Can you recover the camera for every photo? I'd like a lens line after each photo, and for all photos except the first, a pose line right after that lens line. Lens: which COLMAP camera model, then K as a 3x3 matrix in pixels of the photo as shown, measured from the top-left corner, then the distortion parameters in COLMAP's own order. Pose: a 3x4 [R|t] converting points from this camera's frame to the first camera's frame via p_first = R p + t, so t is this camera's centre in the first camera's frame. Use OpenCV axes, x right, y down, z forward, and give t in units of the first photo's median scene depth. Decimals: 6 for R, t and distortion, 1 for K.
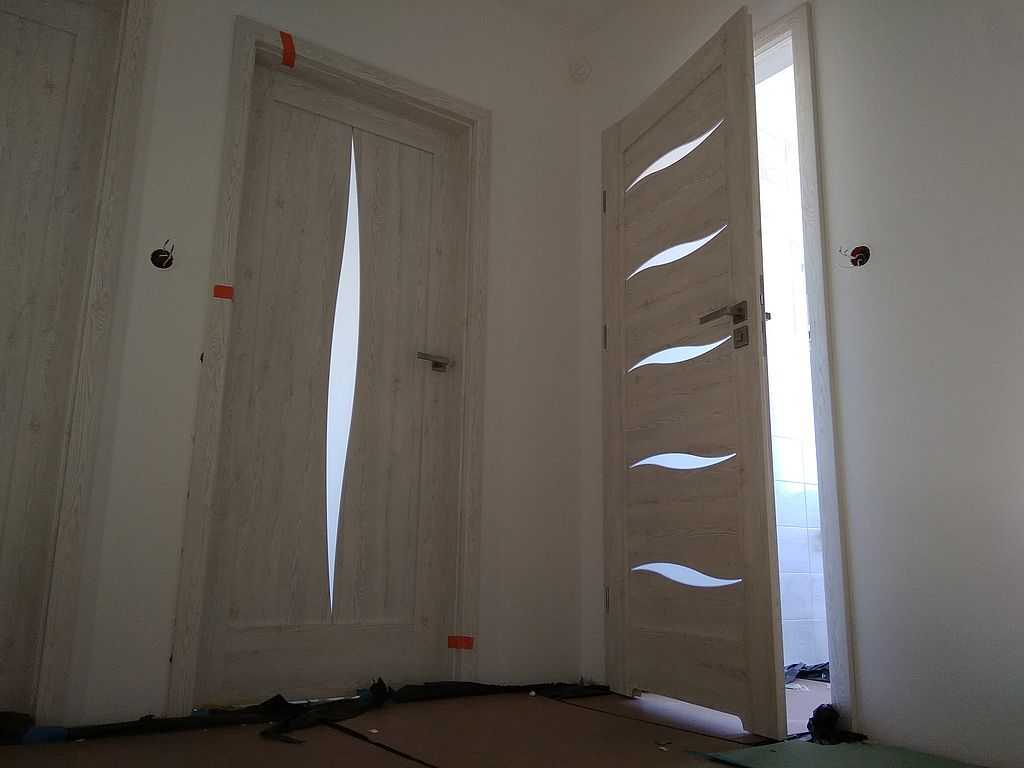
lens RADIAL K [[826.4, 0, 512.0], [0, 826.4, 384.0], [0, 0, 1]] dist [0.094592, -0.156759]
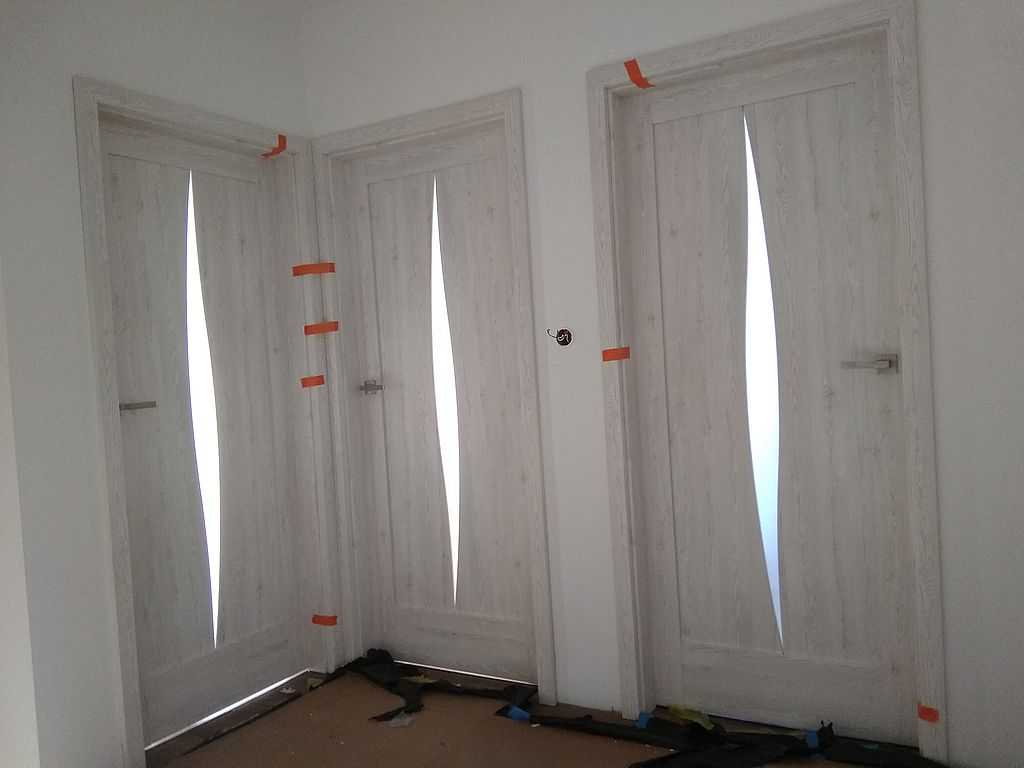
lens RADIAL K [[826.4, 0, 512.0], [0, 826.4, 384.0], [0, 0, 1]] dist [0.094592, -0.156759]
pose [[0.416167, -0.013818, -0.909183, 0.546803], [0.262102, 0.959268, 0.105395, -0.205949], [0.870694, -0.282160, 0.402838, 0.404423]]
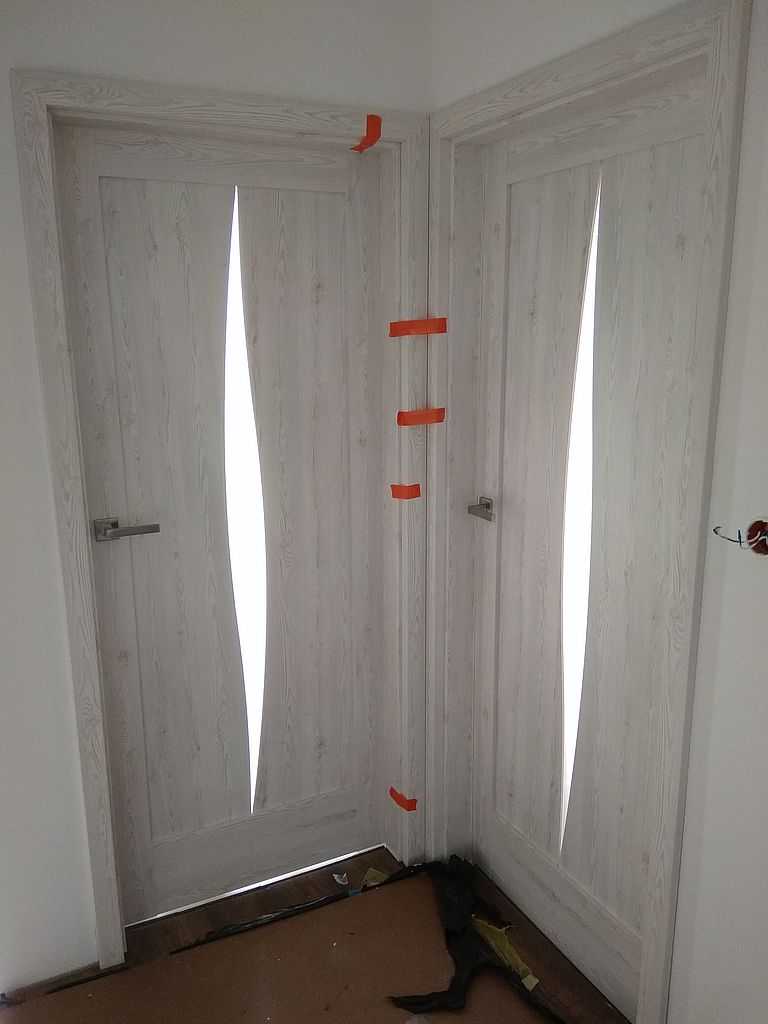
lens RADIAL K [[826.4, 0, 379.1], [0, 826.4, 526.5], [0, 0, 1]] dist [0.094592, -0.156759]
pose [[-0.131362, 0.211884, -0.968426, 0.148223], [0.222231, 0.958323, 0.179529, -0.283454], [0.966104, -0.191632, -0.172974, 0.762691]]
